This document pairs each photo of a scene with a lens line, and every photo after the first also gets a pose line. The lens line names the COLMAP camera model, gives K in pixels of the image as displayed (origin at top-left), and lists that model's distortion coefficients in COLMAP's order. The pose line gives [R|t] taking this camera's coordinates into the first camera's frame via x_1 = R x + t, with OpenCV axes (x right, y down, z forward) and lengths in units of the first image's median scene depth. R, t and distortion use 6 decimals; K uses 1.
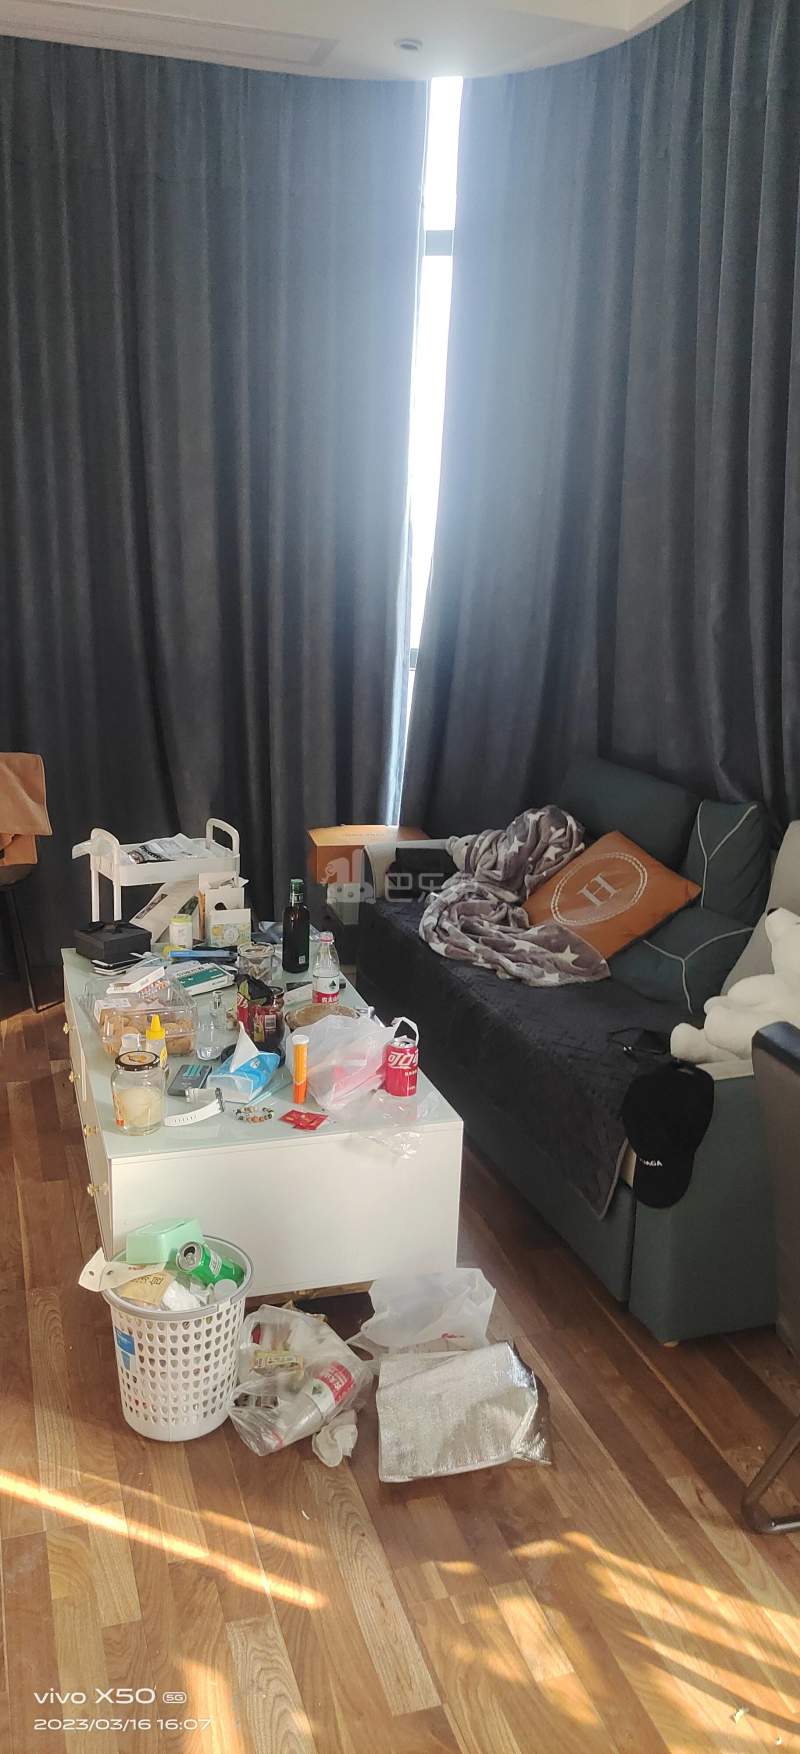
lens RADIAL K [[1298.7, 0, 401.8], [0, 1298.7, 914.4], [0, 0, 1]] dist [0.055707, -0.074214]
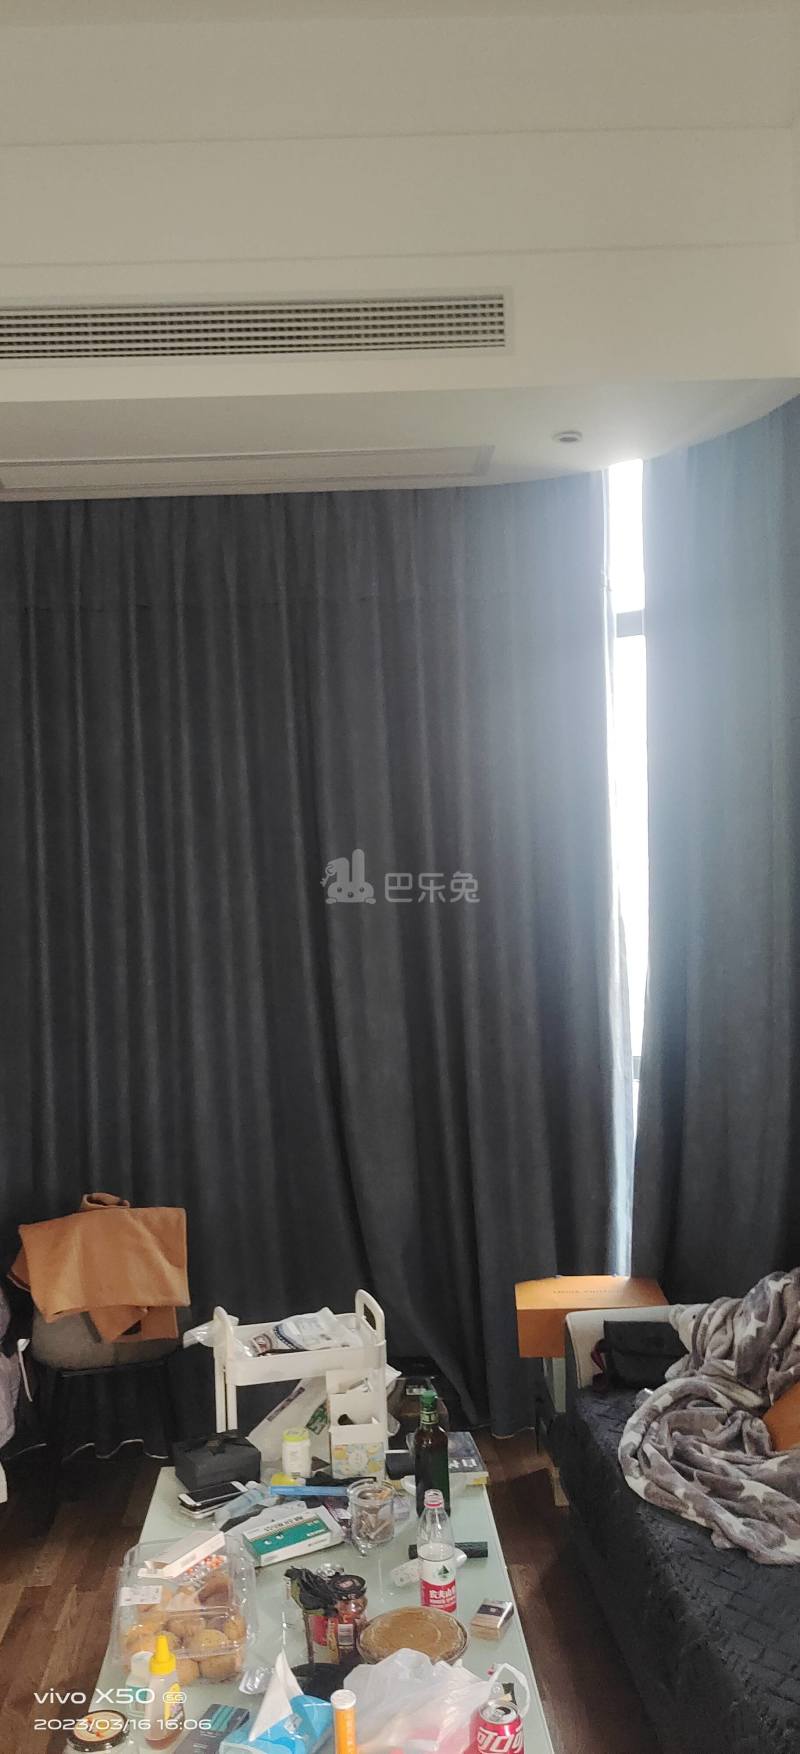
lens RADIAL K [[1298.7, 0, 401.8], [0, 1298.7, 914.4], [0, 0, 1]] dist [0.055707, -0.074214]
pose [[0.961512, -0.073667, -0.264702, 0.111361], [-0.001671, 0.961802, -0.273741, -0.075273], [0.274756, 0.263648, 0.924662, 0.186823]]
